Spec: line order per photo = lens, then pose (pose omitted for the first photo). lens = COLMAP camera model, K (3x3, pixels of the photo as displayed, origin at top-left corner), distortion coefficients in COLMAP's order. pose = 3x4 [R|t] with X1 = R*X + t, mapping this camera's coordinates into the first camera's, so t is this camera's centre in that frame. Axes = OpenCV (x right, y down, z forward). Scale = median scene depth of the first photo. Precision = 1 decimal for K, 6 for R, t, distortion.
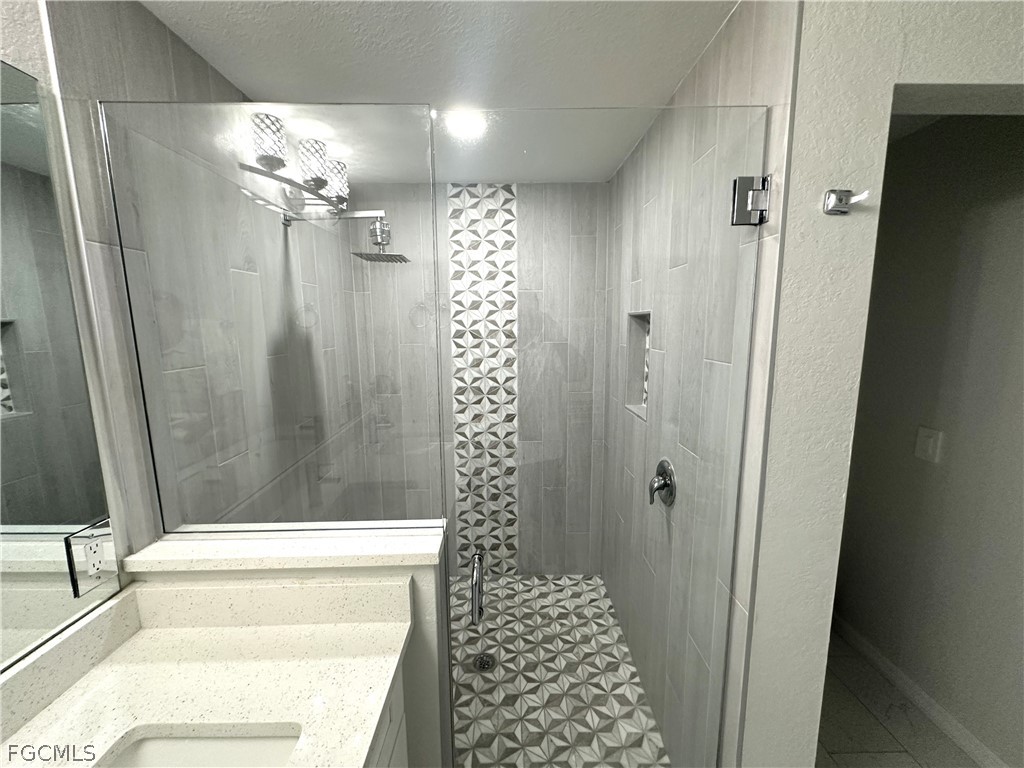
lens RADIAL K [[409.9, 0, 511.4], [0, 409.9, 384.1], [0, 0, 1]] dist [-0.002124, 0.000192]
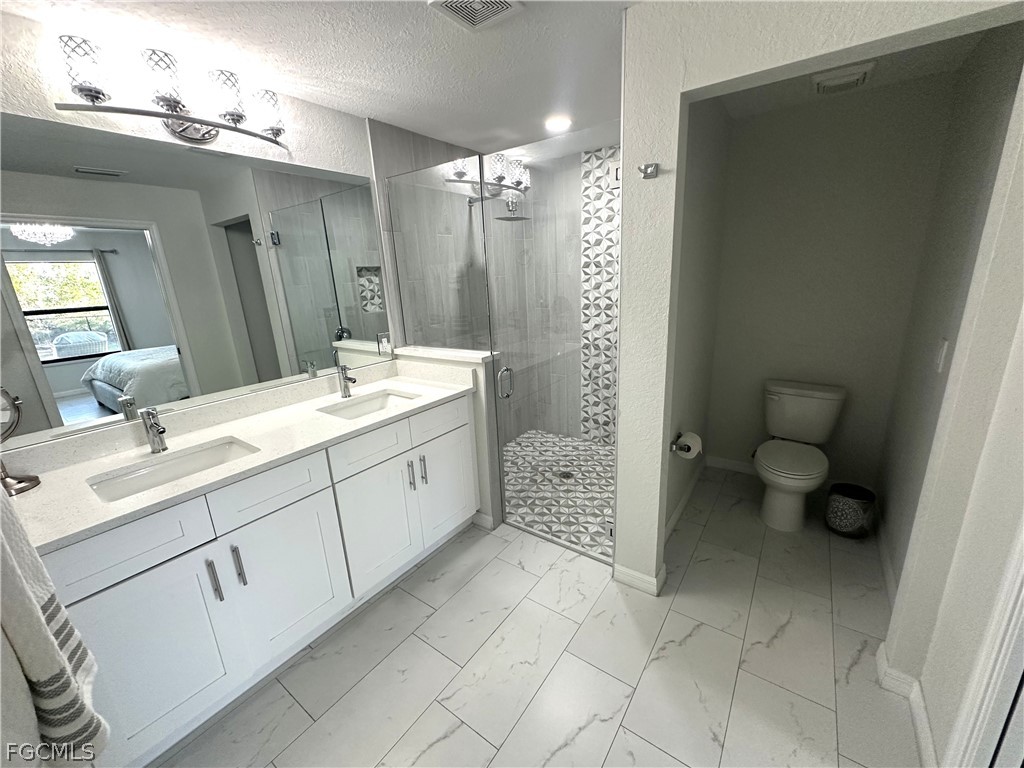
lens RADIAL K [[409.9, 0, 511.4], [0, 409.9, 384.1], [0, 0, 1]] dist [-0.002124, 0.000192]
pose [[0.804914, 0.126860, -0.579673, 0.529295], [-0.046870, 0.987420, 0.151012, 0.080297], [0.591538, -0.094382, 0.800734, -0.306446]]
